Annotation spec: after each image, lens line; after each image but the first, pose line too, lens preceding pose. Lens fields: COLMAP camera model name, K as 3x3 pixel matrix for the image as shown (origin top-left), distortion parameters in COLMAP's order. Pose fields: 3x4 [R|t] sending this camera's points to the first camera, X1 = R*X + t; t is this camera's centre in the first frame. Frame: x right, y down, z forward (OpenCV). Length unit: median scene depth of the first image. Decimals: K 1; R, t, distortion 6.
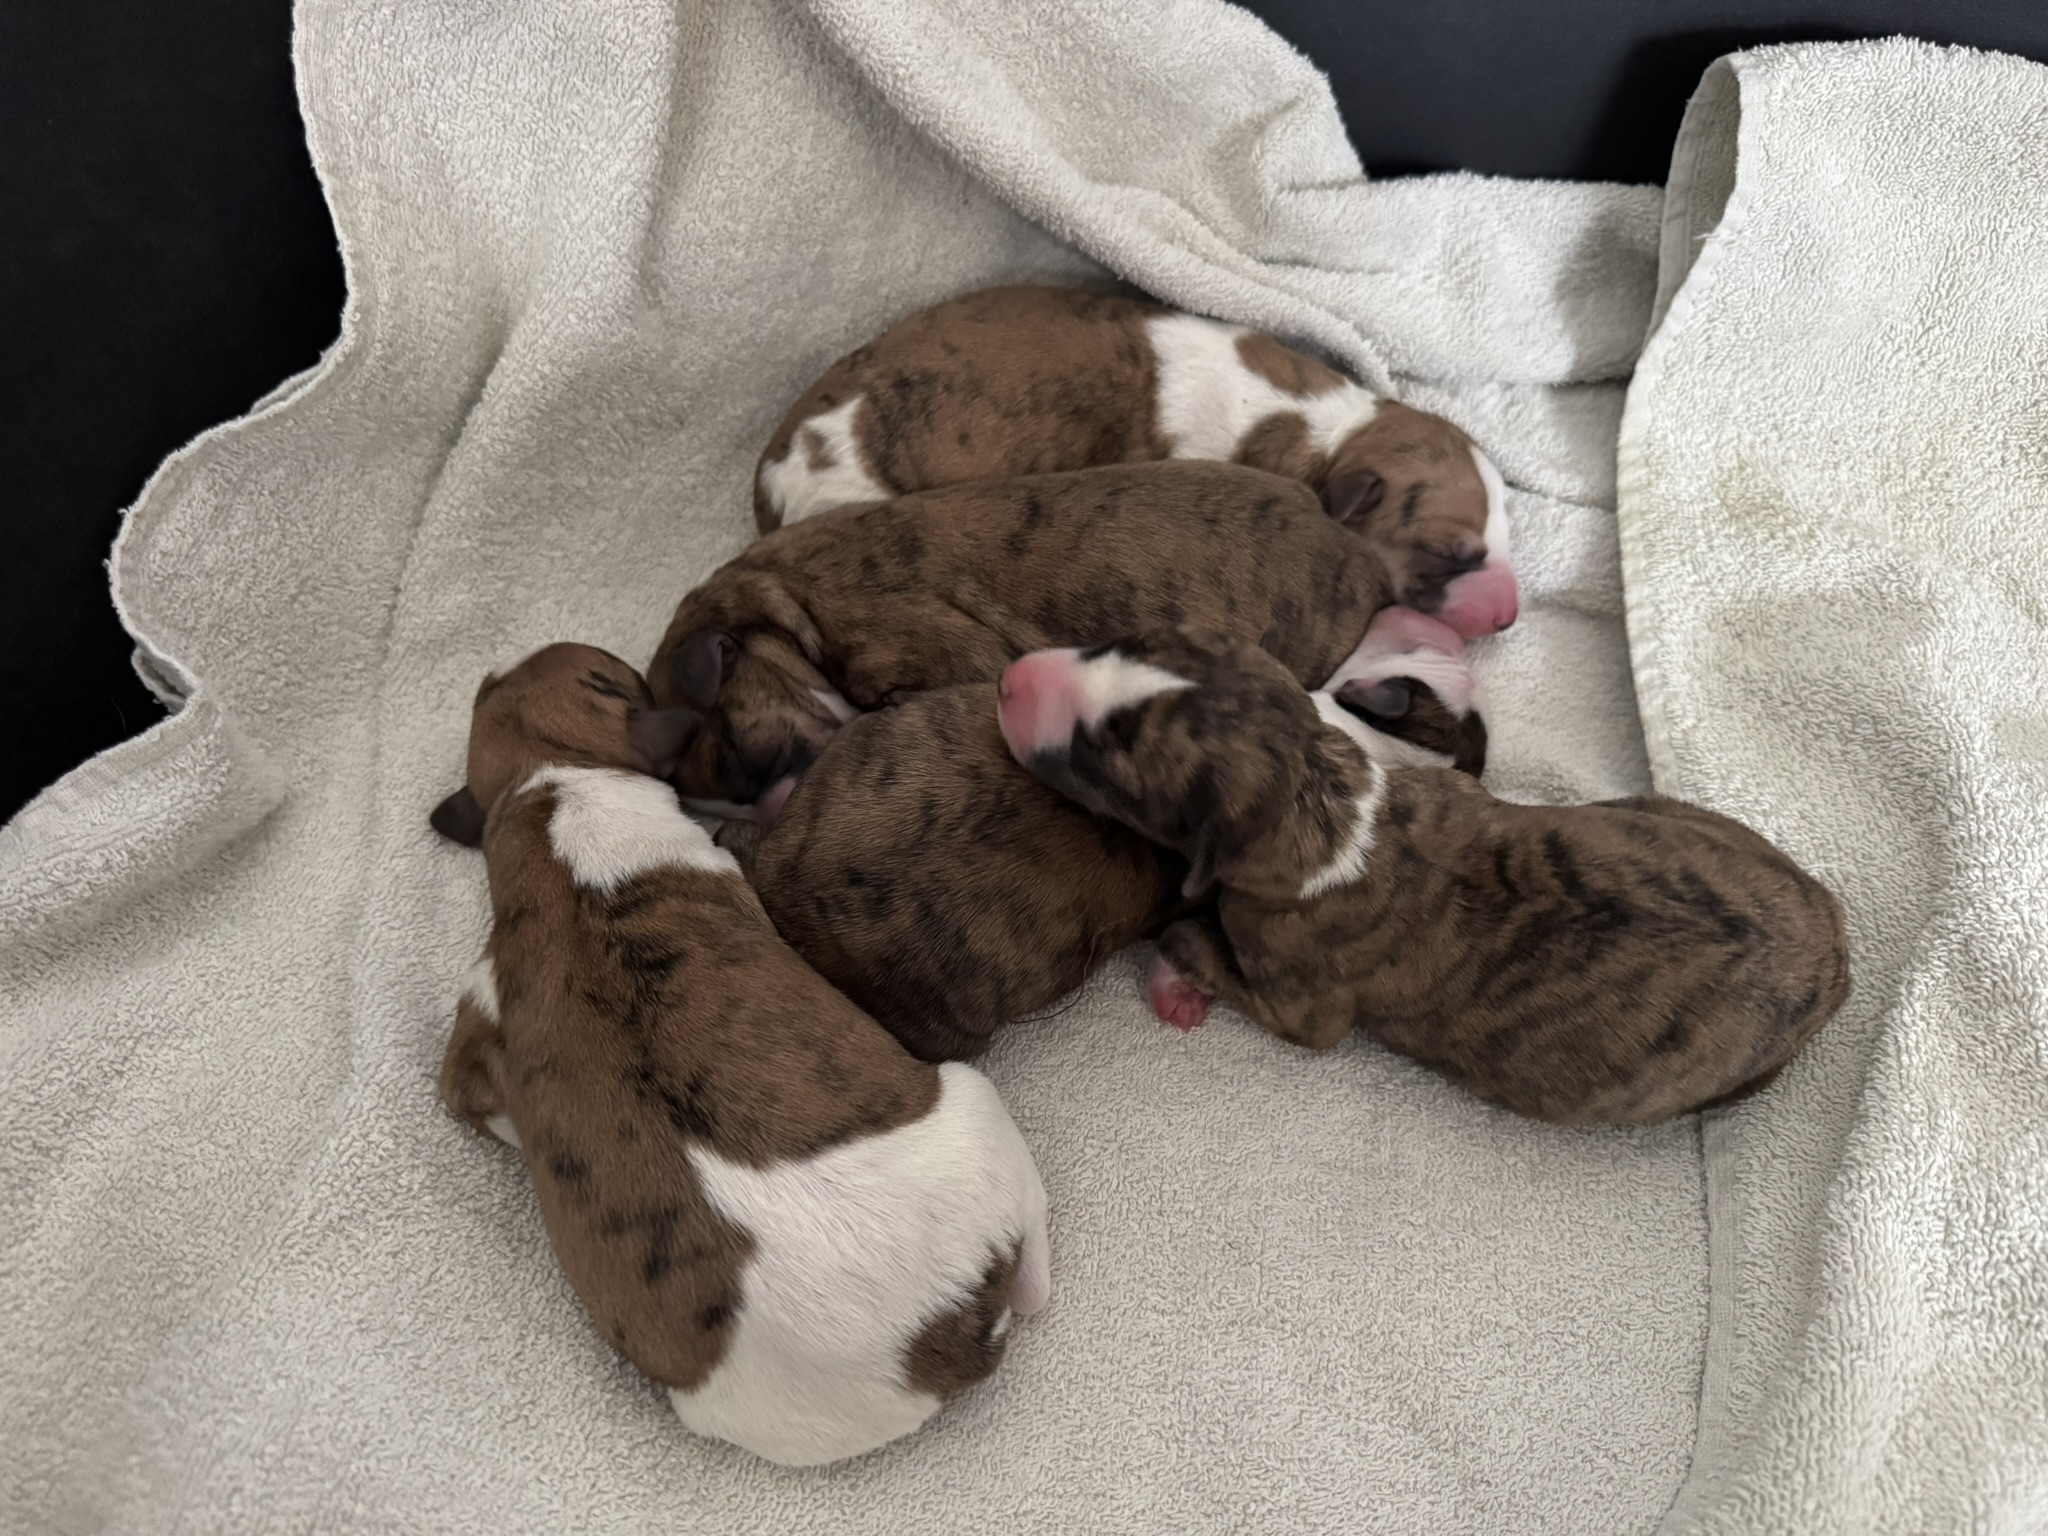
lens RADIAL K [[1462.2, 0, 1010.6], [0, 1462.2, 798.1], [0, 0, 1]] dist [-0.023526, -0.004468]
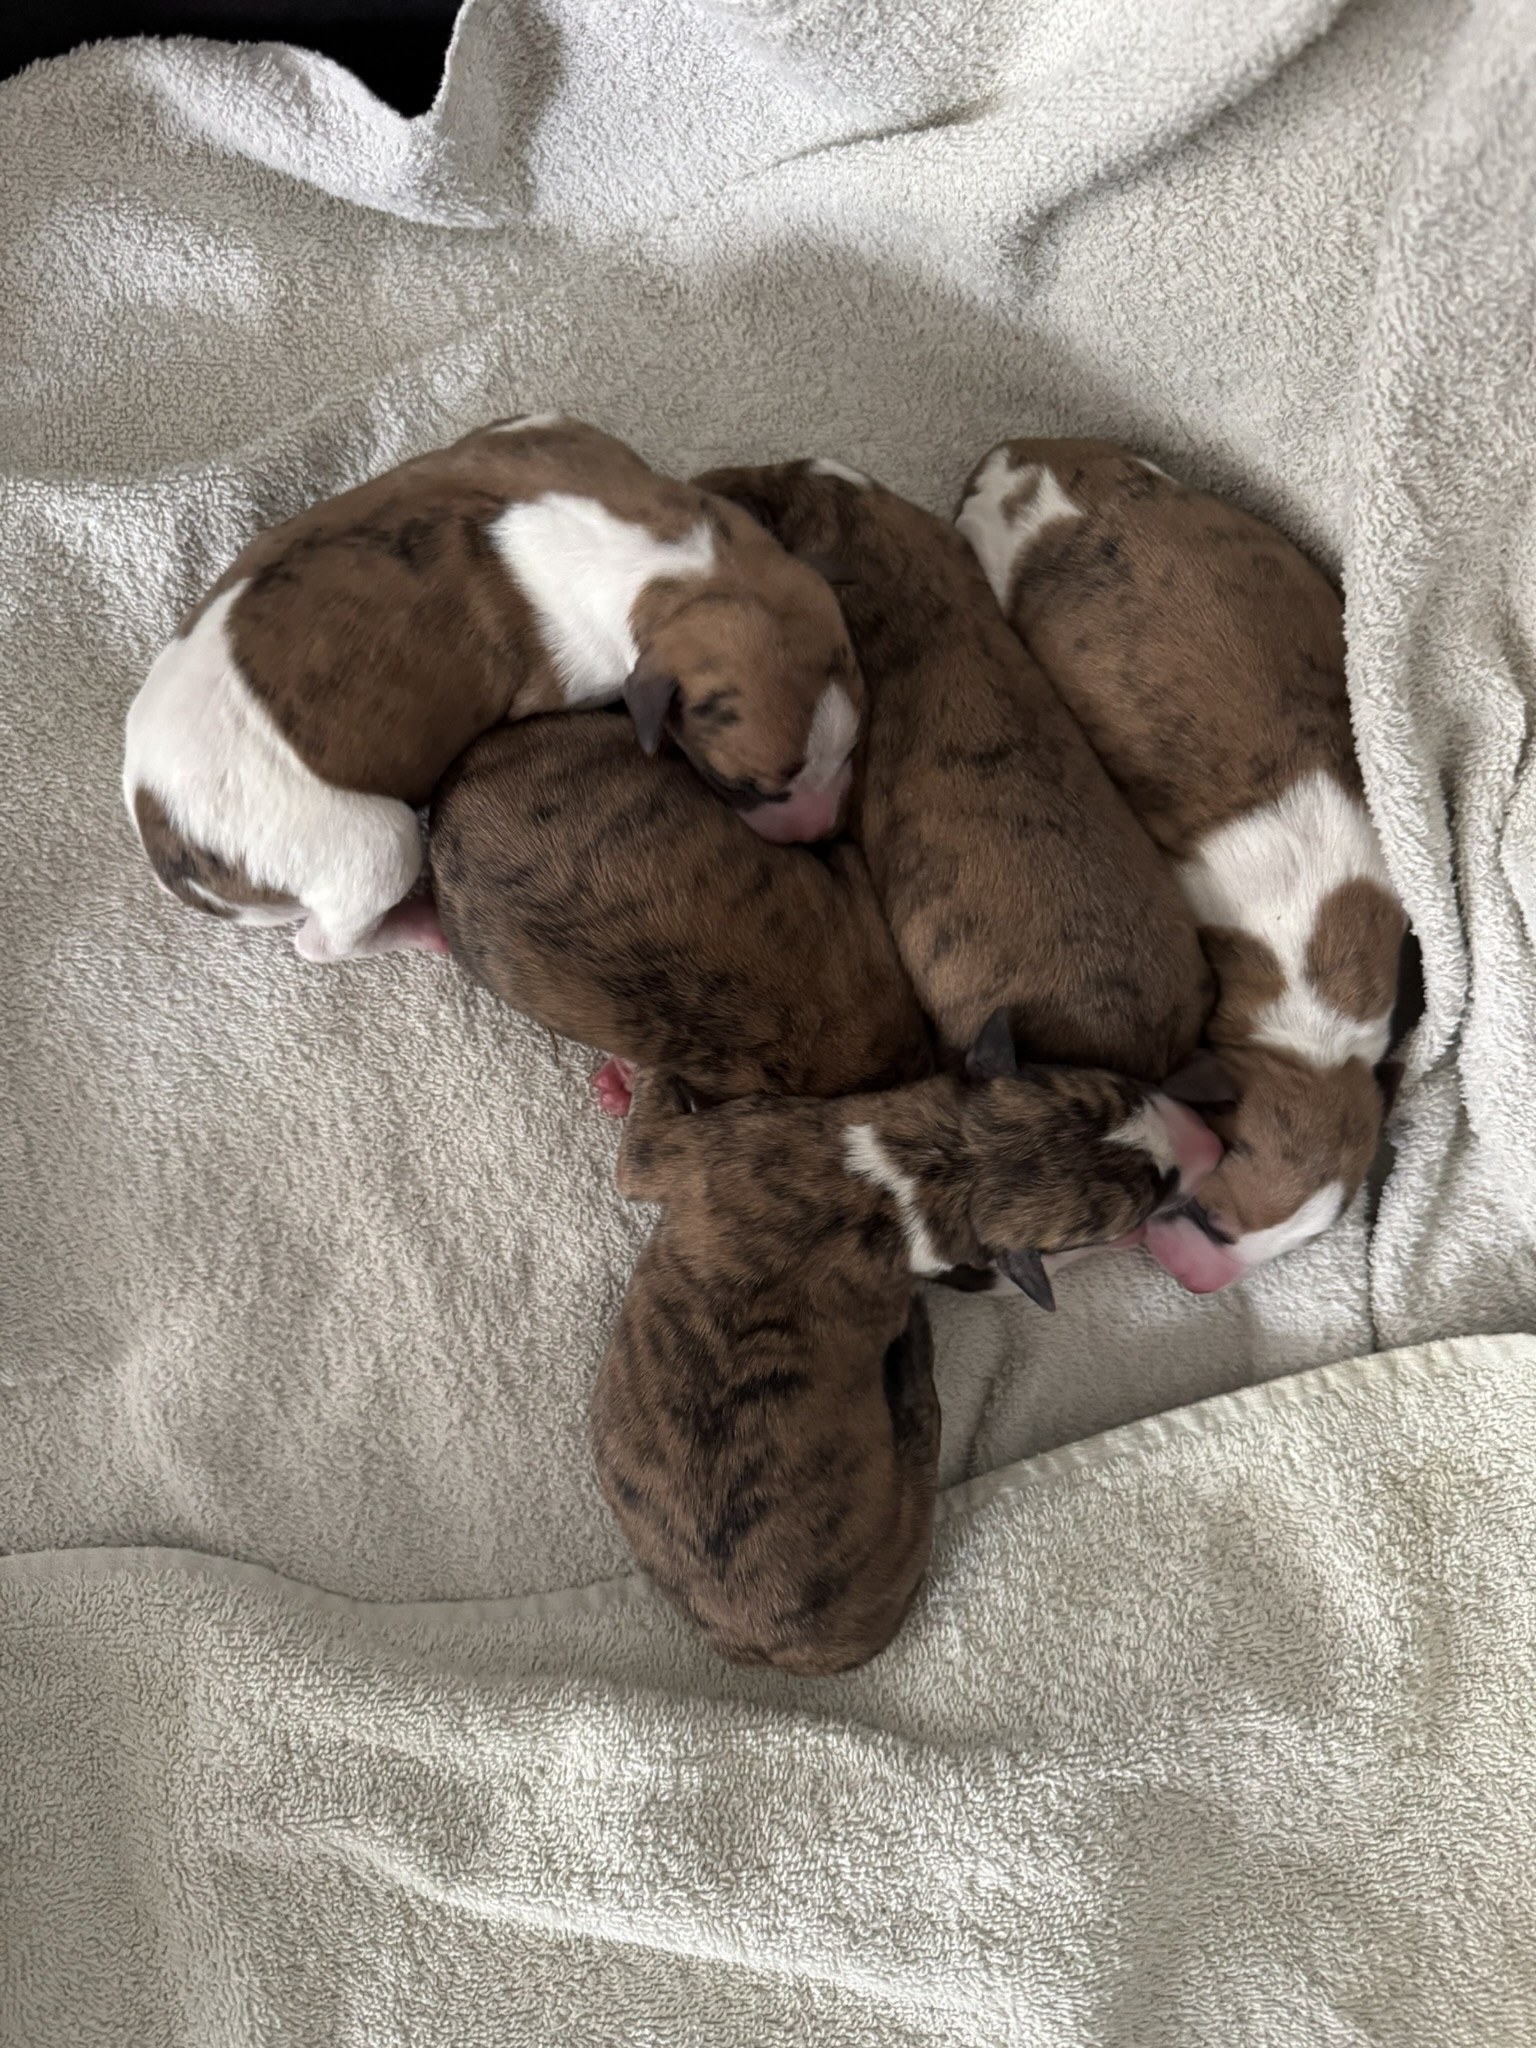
lens RADIAL K [[1438.2, 0, 769.3], [0, 1438.2, 1014.5], [0, 0, 1]] dist [0.004095, -0.037996]
pose [[0.383328, 0.920947, -0.070119, 0.159851], [-0.782944, 0.364281, 0.504280, -0.446715], [0.489958, -0.138405, 0.860689, 0.121252]]
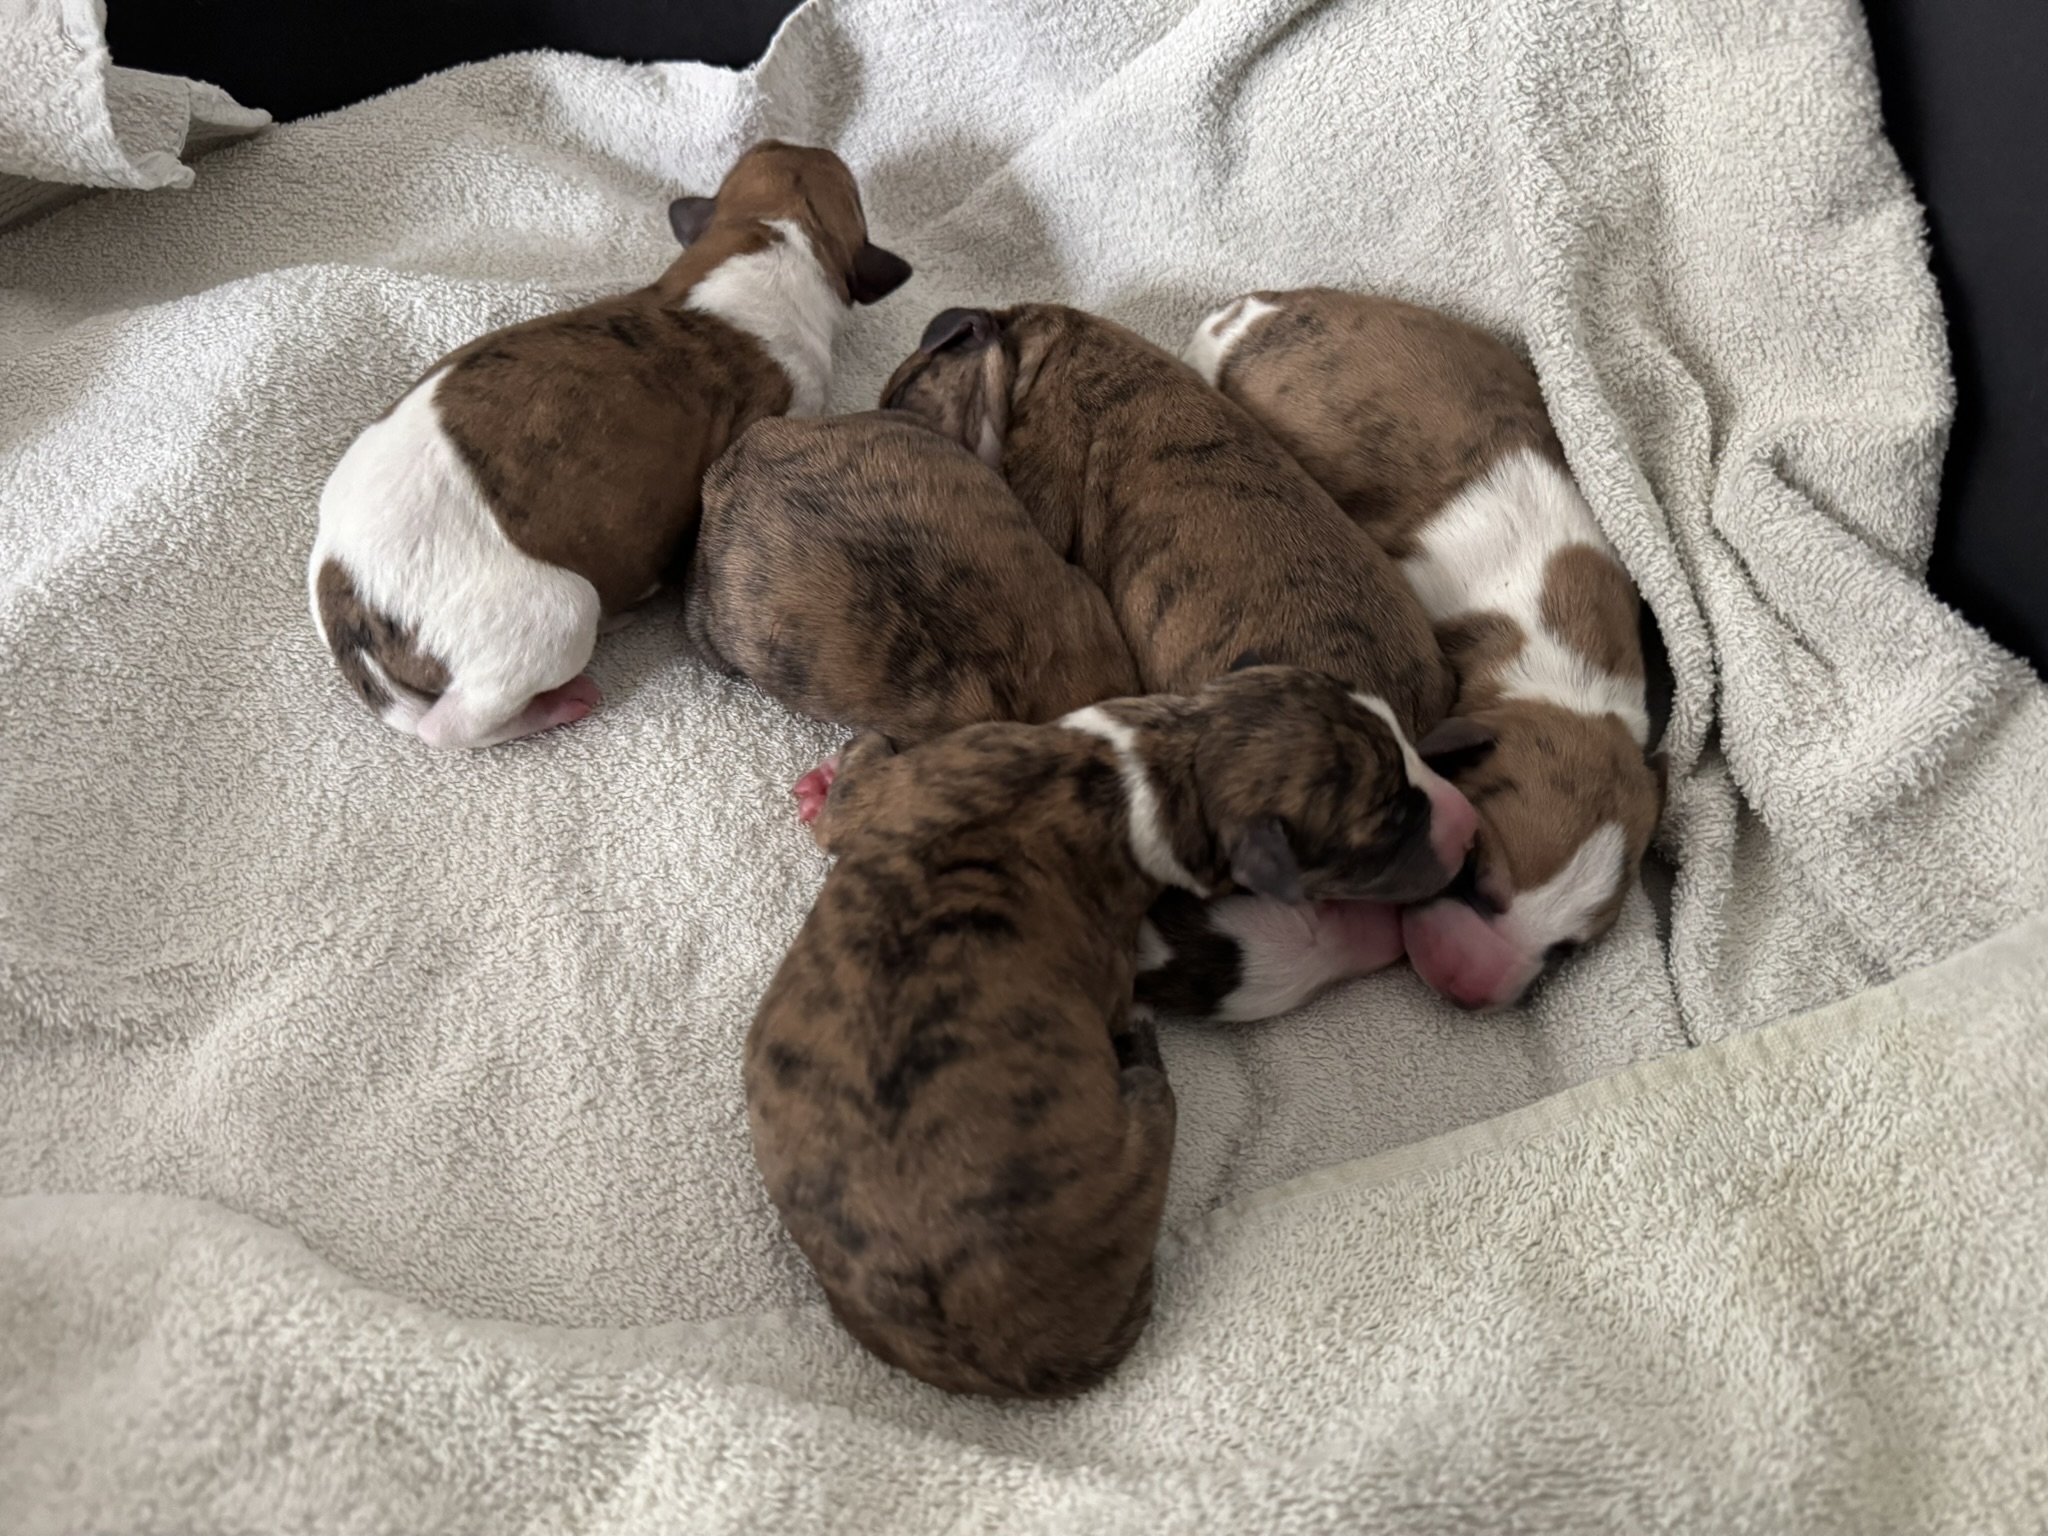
lens RADIAL K [[1453.8, 0, 1016.1], [0, 1453.8, 797.5], [0, 0, 1]] dist [-0.018278, -0.001520]
pose [[0.344775, 0.762053, -0.548092, 0.623884], [-0.789185, 0.551468, 0.270314, -0.210565], [0.508249, 0.339349, 0.791534, 0.237935]]
